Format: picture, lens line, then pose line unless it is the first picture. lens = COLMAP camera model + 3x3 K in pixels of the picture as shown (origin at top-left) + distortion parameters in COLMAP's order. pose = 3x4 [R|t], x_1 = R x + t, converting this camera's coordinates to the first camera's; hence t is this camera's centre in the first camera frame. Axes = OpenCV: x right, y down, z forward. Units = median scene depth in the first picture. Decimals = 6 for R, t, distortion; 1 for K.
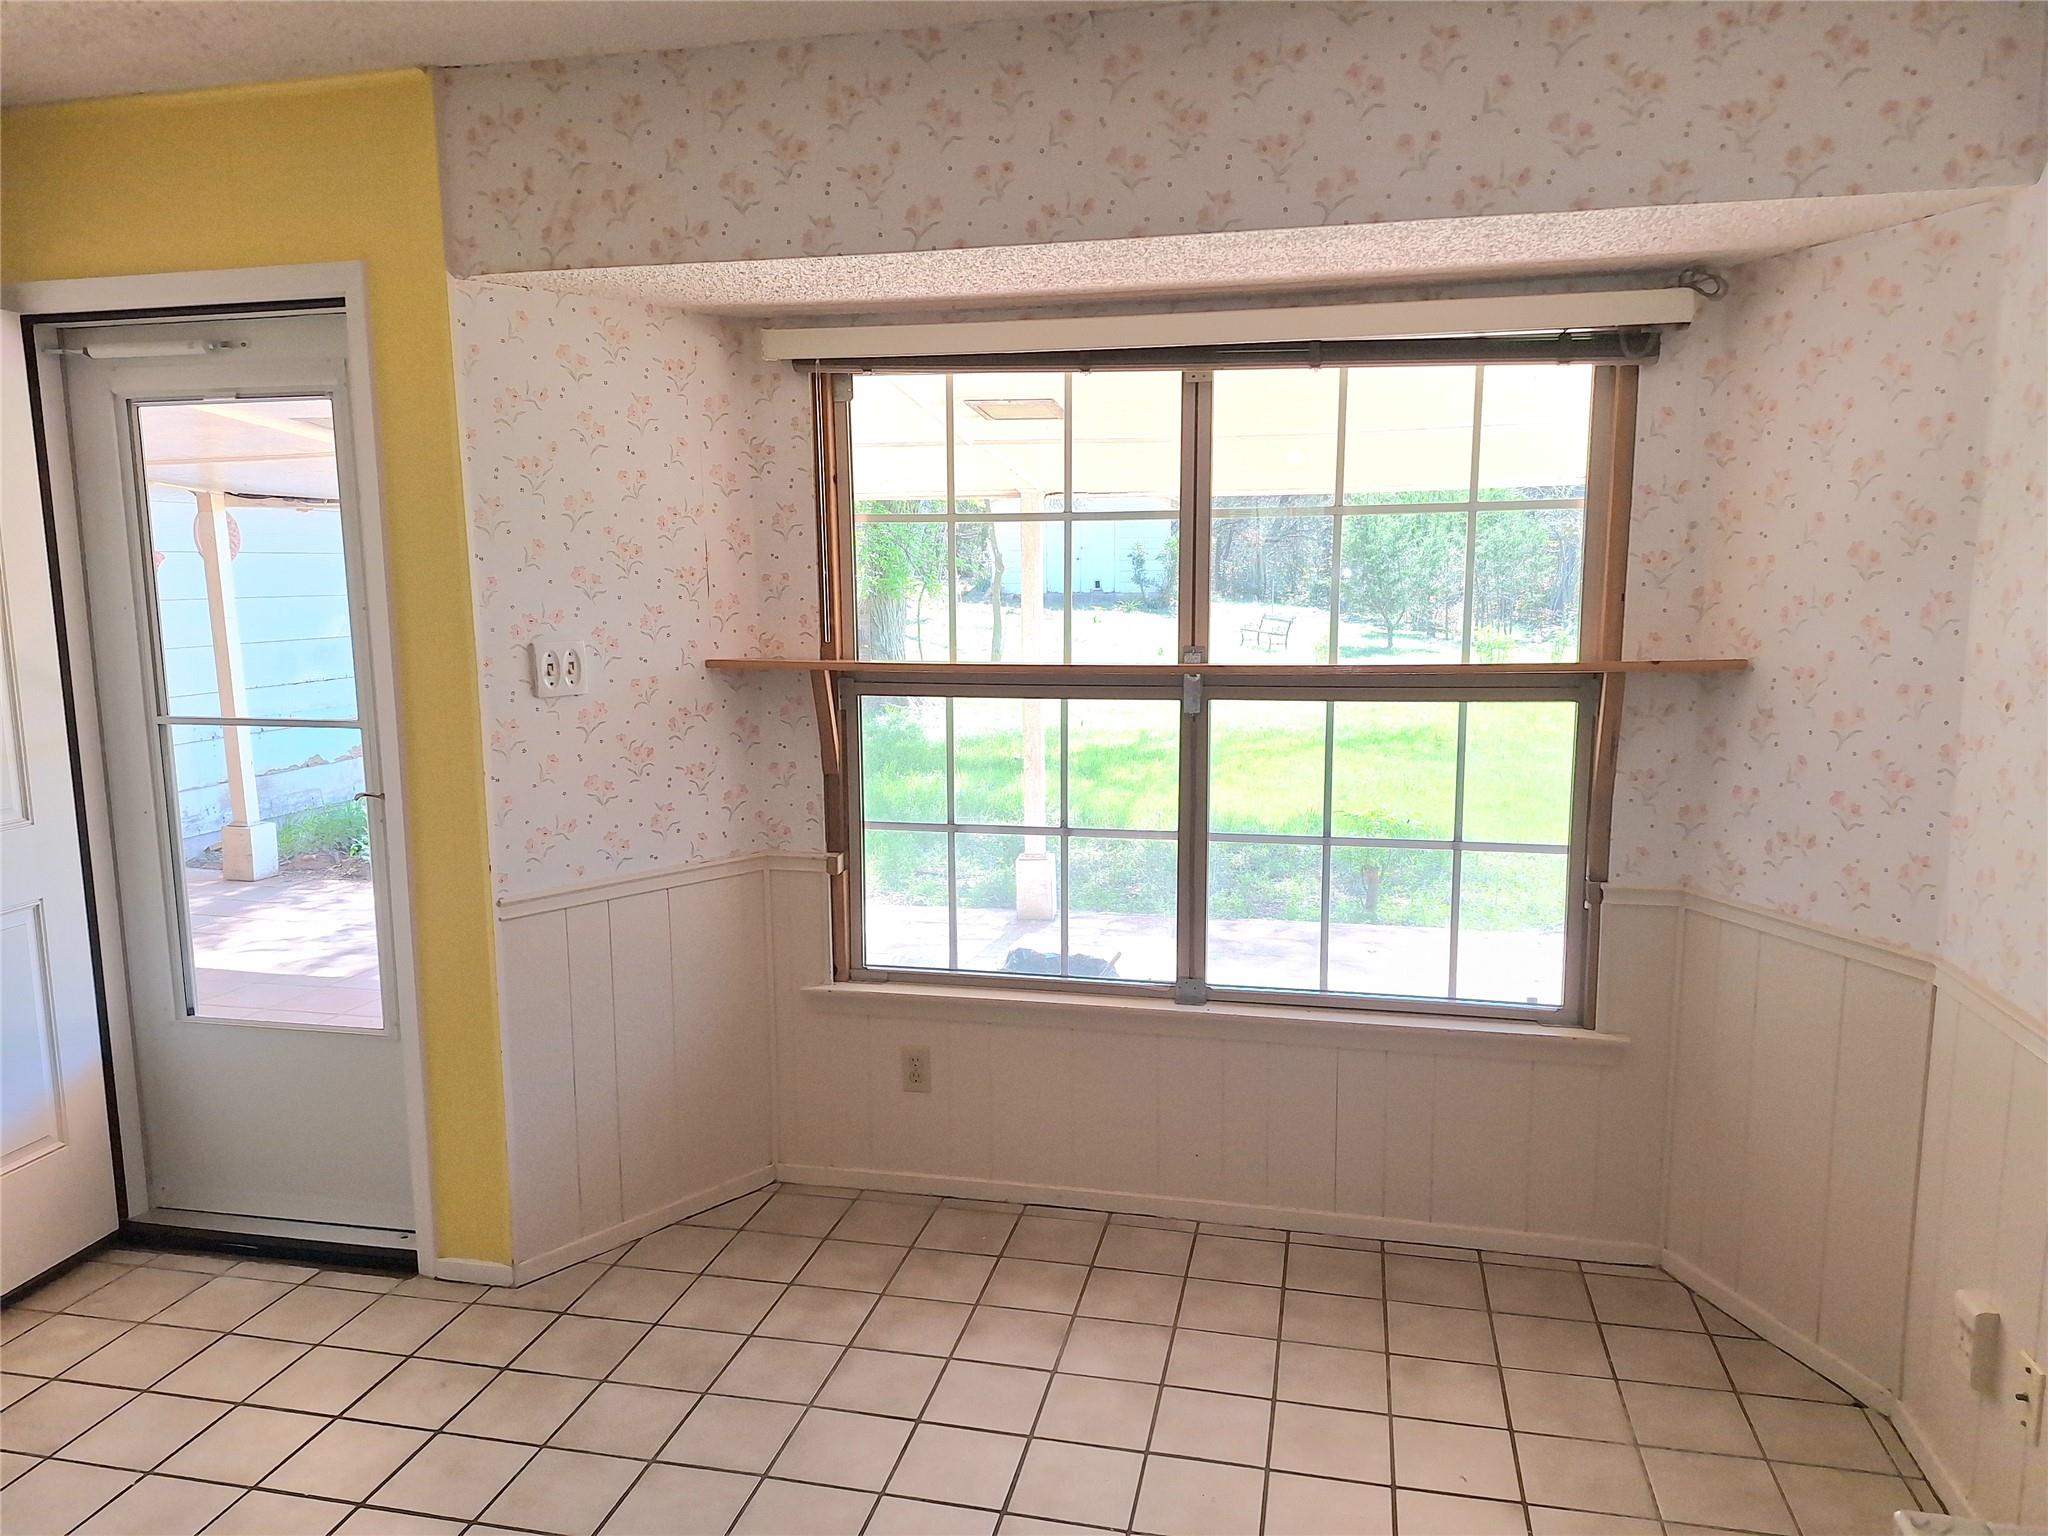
lens RADIAL K [[1385.6, 0, 1024.0], [0, 1385.6, 768.0], [0, 0, 1]] dist [0.072965, -0.076507]
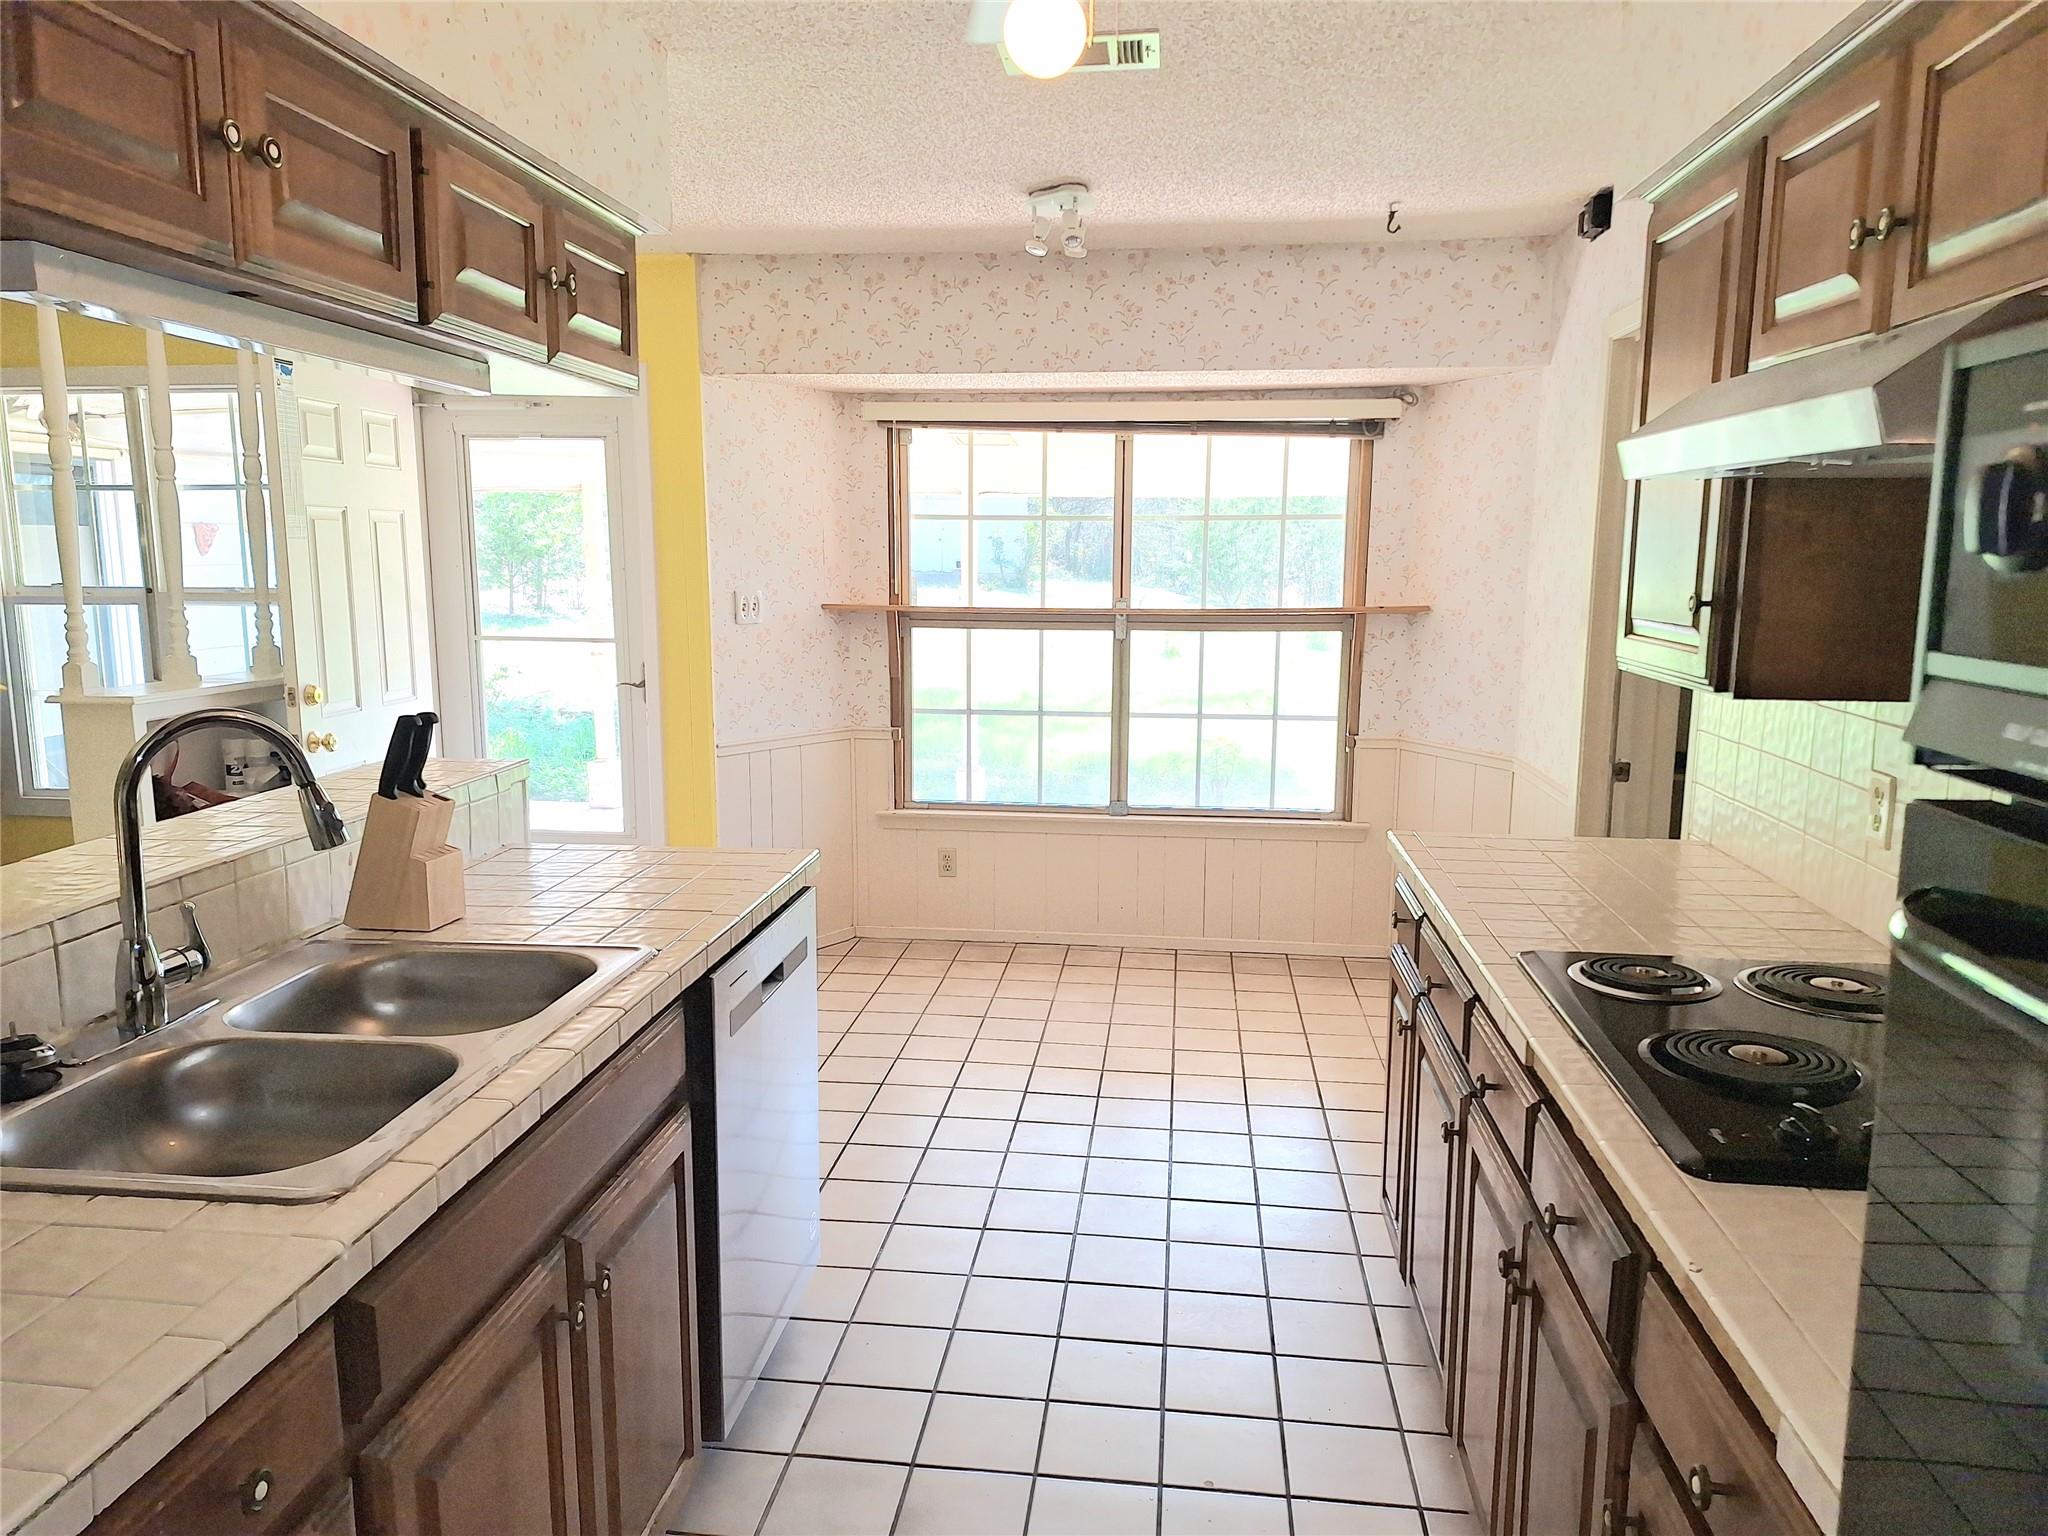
lens RADIAL K [[1391.0, 0, 1018.4], [0, 1391.0, 758.2], [0, 0, 1]] dist [0.127380, -0.151977]
pose [[0.994090, -0.003121, 0.108513, -0.193054], [0.002534, 0.999981, 0.005551, 0.100208], [-0.108528, -0.005243, 0.994080, -0.688619]]
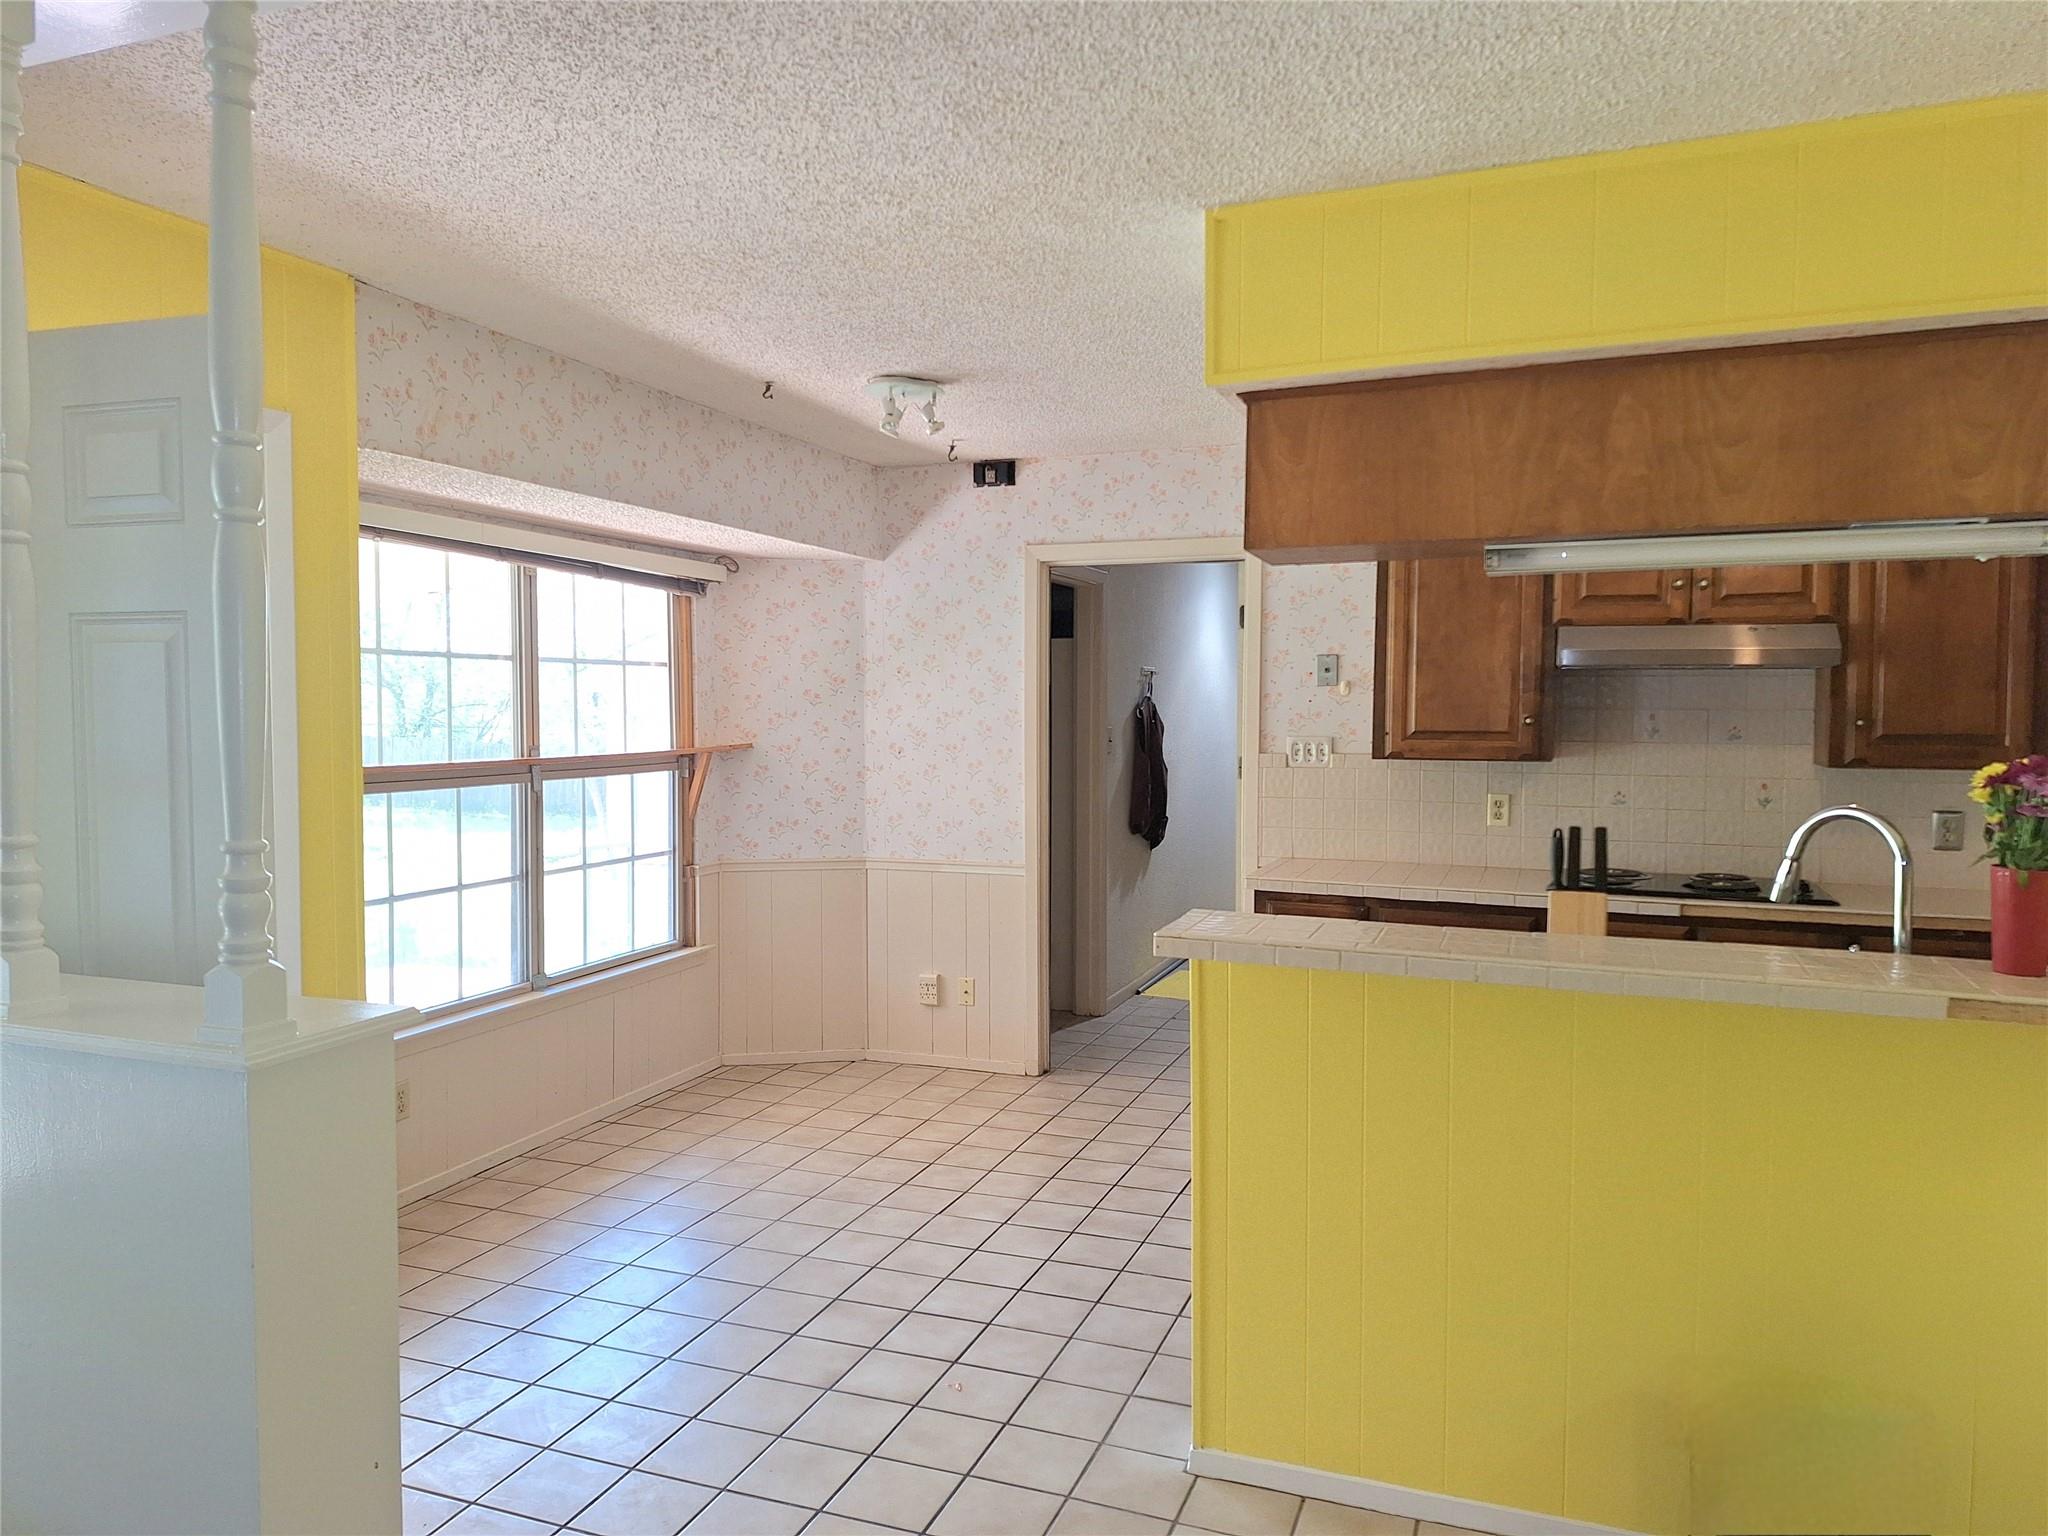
lens RADIAL K [[1391.0, 0, 1018.4], [0, 1391.0, 758.2], [0, 0, 1]] dist [0.127380, -0.151977]
pose [[0.145135, -0.033861, 0.988832, -1.384887], [0.134649, 0.990792, 0.014165, -0.028693], [-0.980207, 0.131090, 0.148358, 0.283158]]
